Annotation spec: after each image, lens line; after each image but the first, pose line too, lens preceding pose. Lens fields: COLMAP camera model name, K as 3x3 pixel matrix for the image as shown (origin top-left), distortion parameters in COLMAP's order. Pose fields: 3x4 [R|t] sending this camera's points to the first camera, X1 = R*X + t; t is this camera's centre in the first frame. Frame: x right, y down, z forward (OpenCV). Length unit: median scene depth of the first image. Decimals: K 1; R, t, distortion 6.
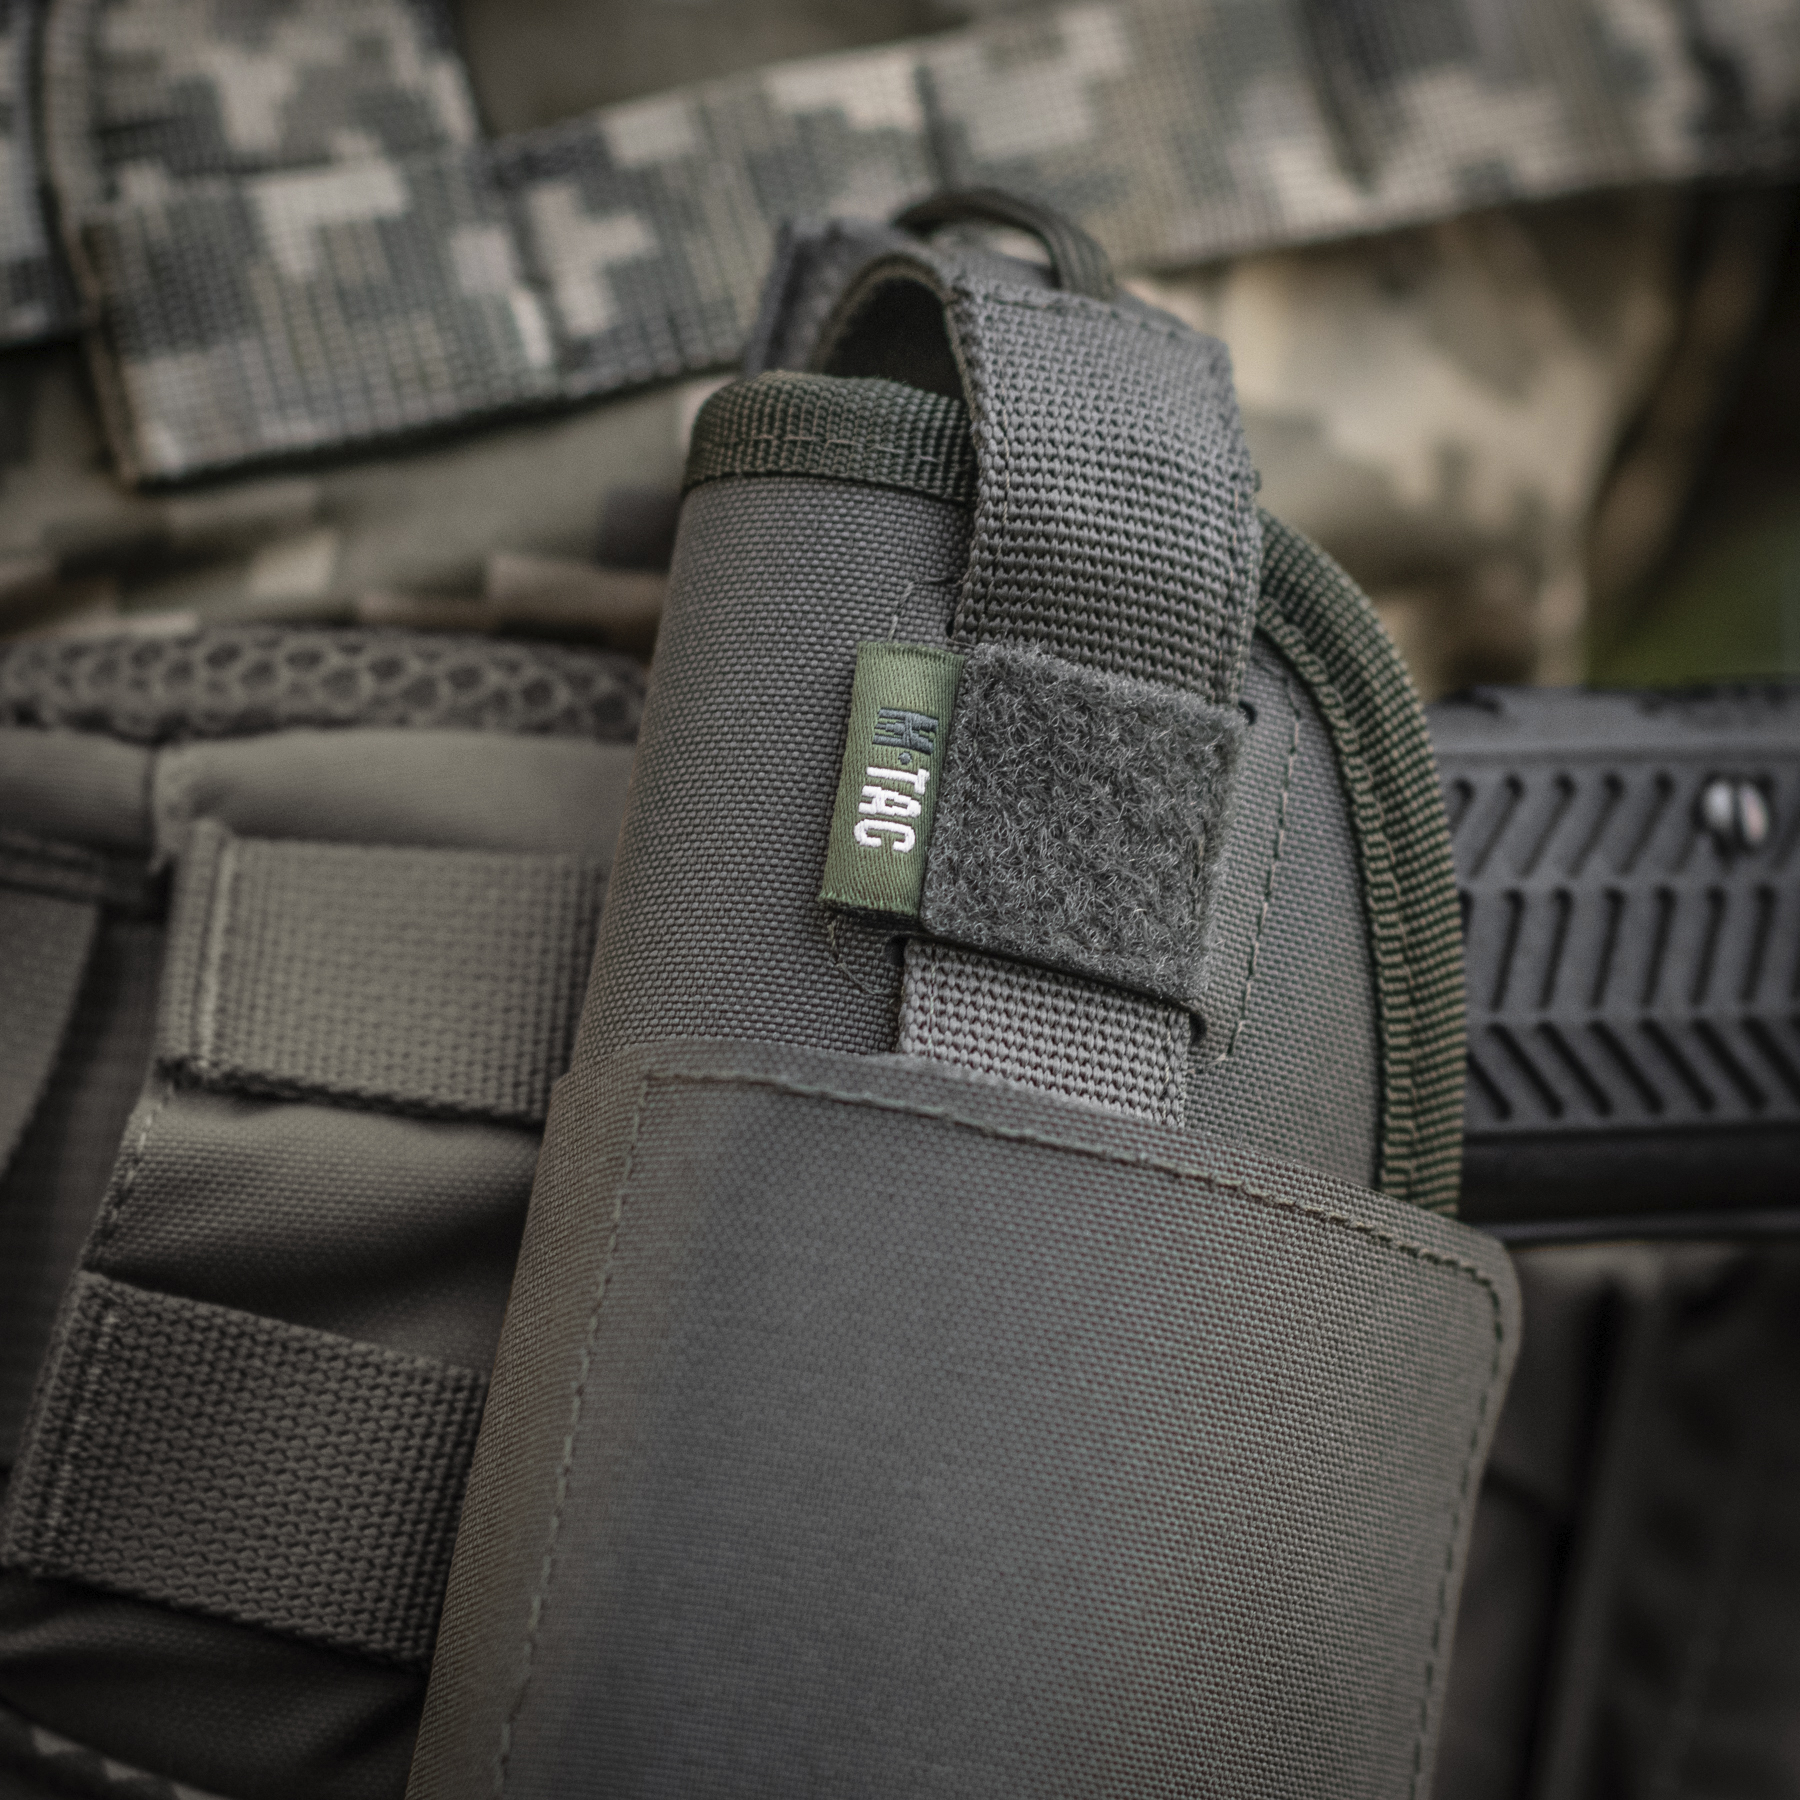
lens RADIAL K [[7925.4, 0, 900.0], [0, 7925.4, 900.0], [0, 0, 1]] dist [-0.097920, 12.470253]
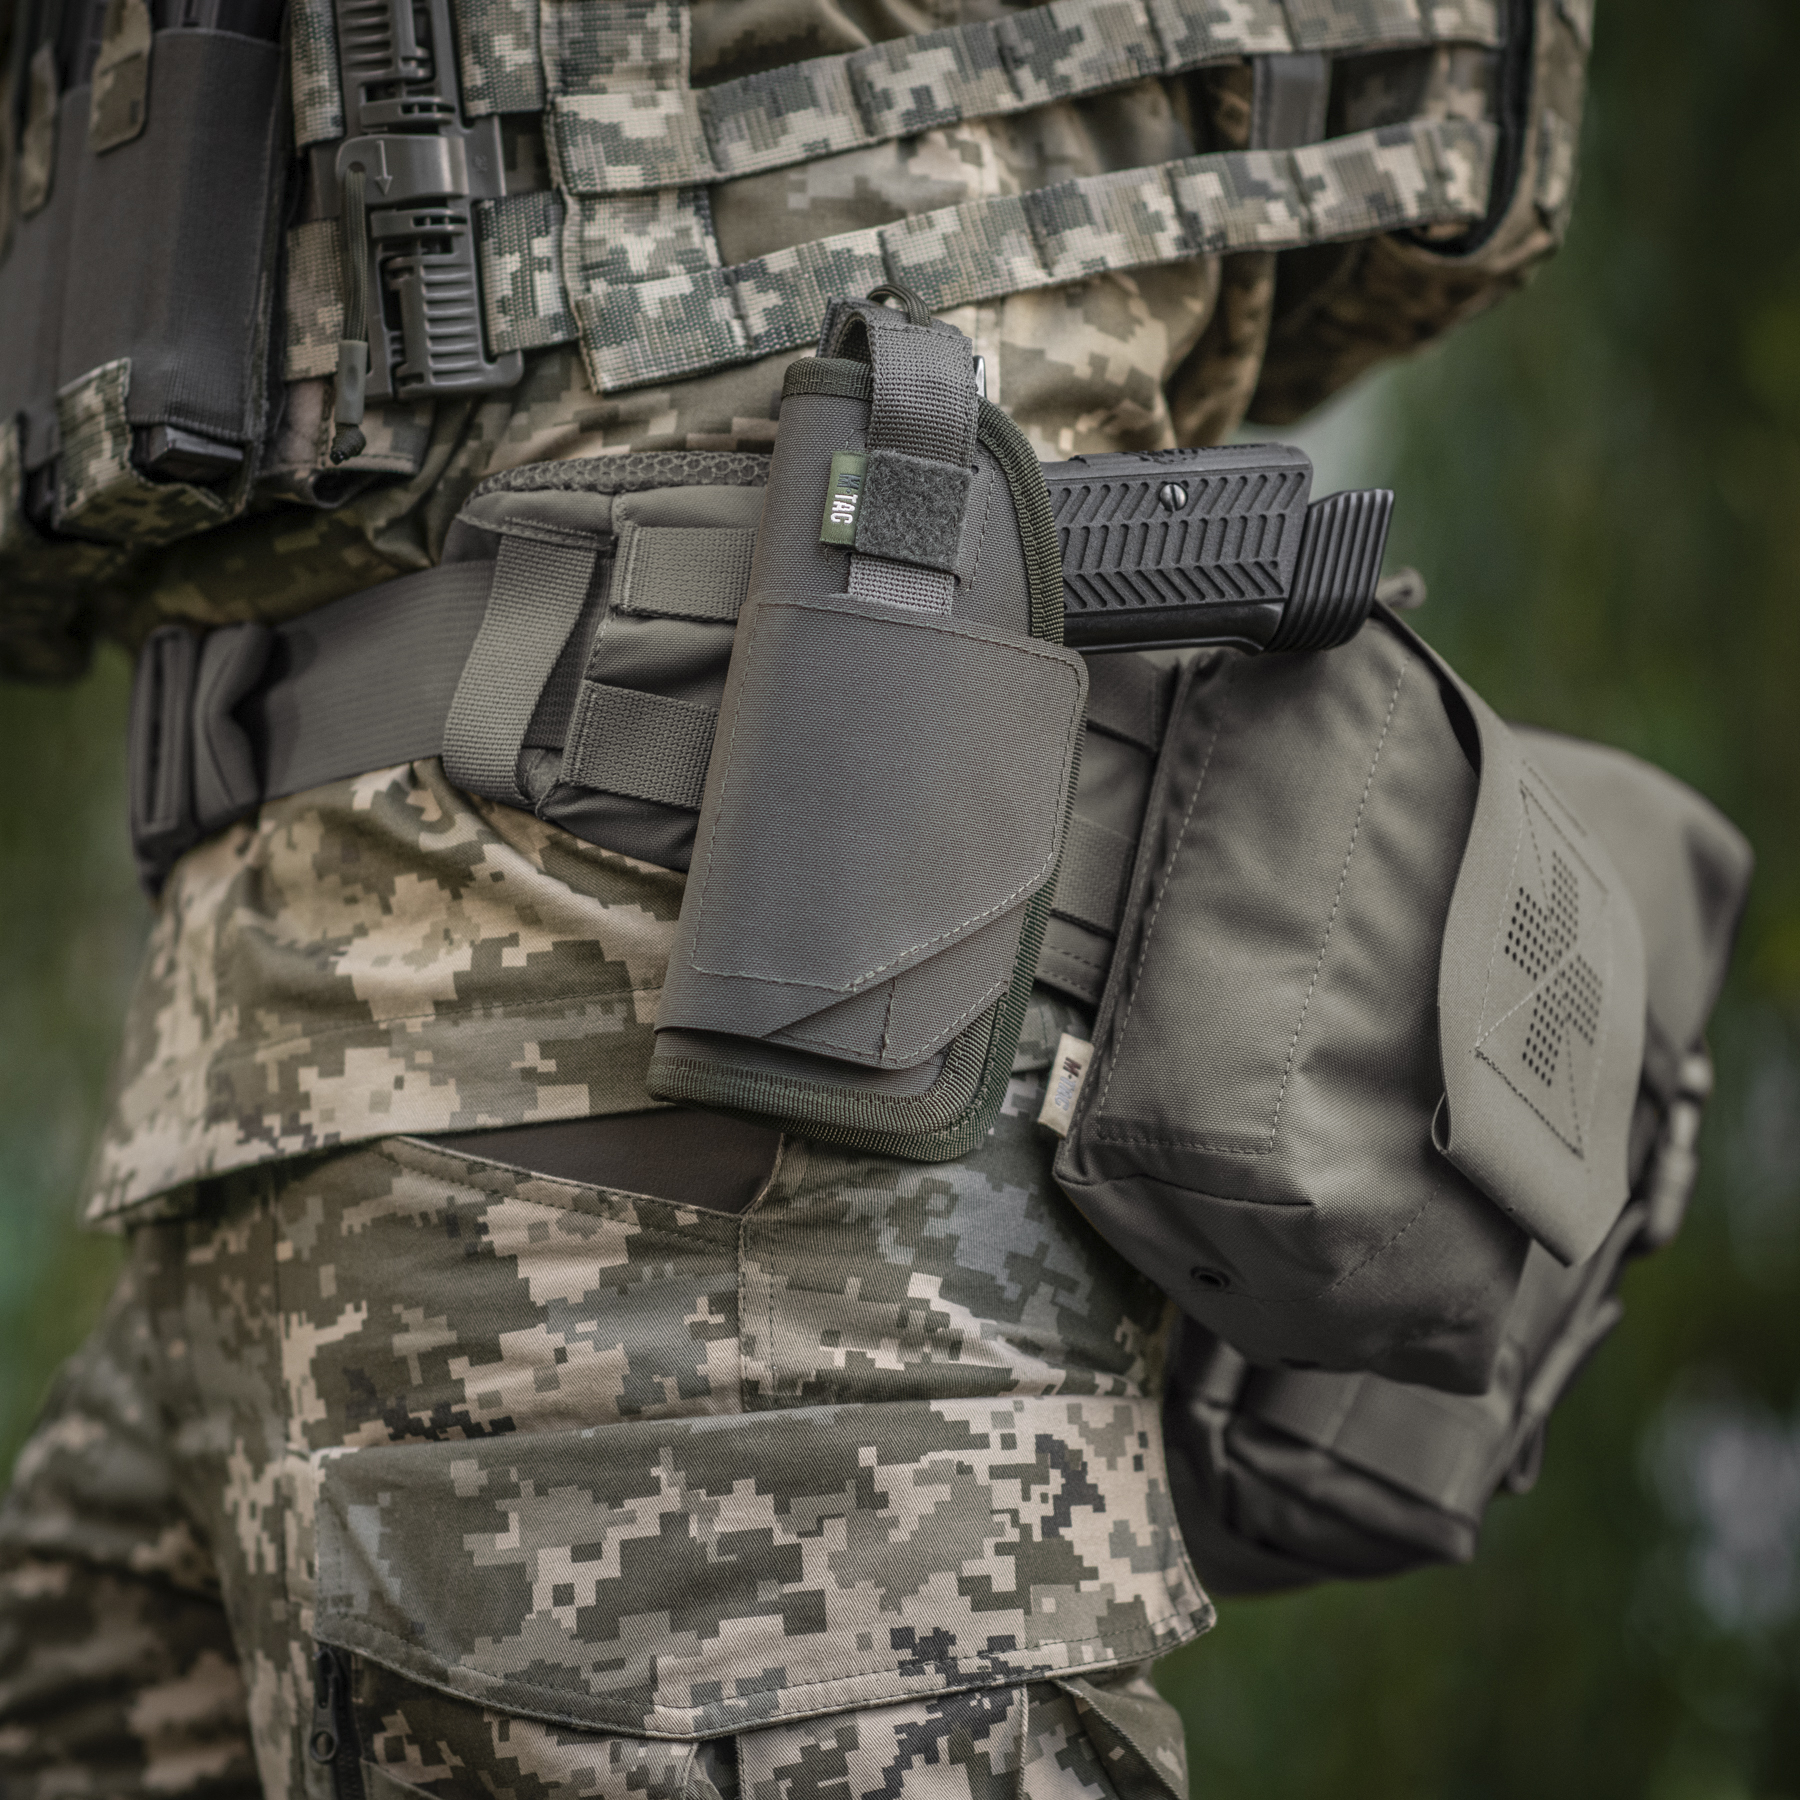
lens RADIAL K [[7925.4, 0, 900.0], [0, 7925.4, 900.0], [0, 0, 1]] dist [-0.097920, 12.470253]
pose [[0.988161, -0.034554, -0.149476, 0.437390], [0.042093, 0.997981, 0.047568, -0.005570], [0.147530, -0.053297, 0.987621, -1.829284]]
